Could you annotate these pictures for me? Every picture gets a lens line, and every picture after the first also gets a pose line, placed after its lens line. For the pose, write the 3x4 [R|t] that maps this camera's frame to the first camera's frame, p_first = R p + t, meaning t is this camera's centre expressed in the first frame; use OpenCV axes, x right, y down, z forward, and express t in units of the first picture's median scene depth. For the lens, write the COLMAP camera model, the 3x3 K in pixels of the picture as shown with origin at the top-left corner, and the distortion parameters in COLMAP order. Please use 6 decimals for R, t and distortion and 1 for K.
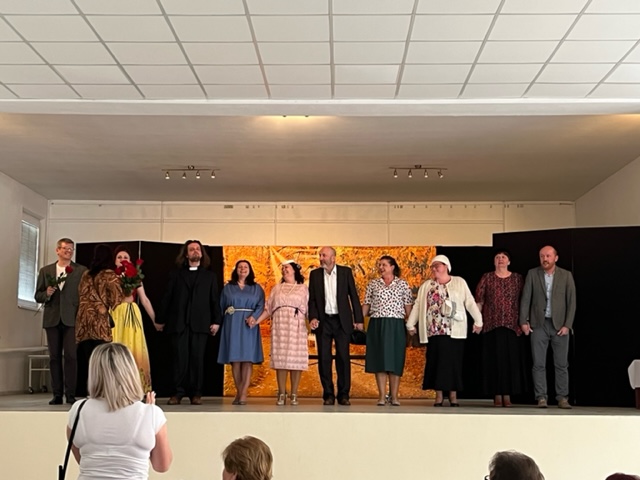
lens RADIAL K [[974.5, 0, 326.9], [0, 974.5, 259.7], [0, 0, 1]] dist [0.129324, 0.000000]
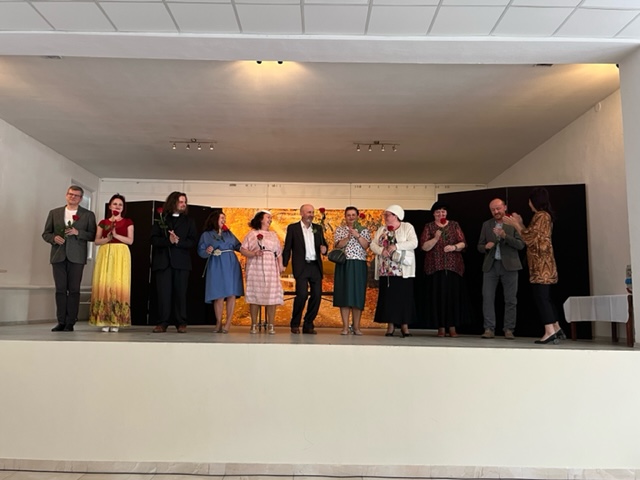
lens RADIAL K [[502.2, 0, 317.7], [0, 502.2, 250.6], [0, 0, 1]] dist [0.062449, -0.040830]
pose [[0.999891, 0.011143, 0.009664, 0.013793], [-0.011089, 0.999923, -0.005622, 0.047361], [-0.009726, 0.005514, 0.999938, 0.359335]]
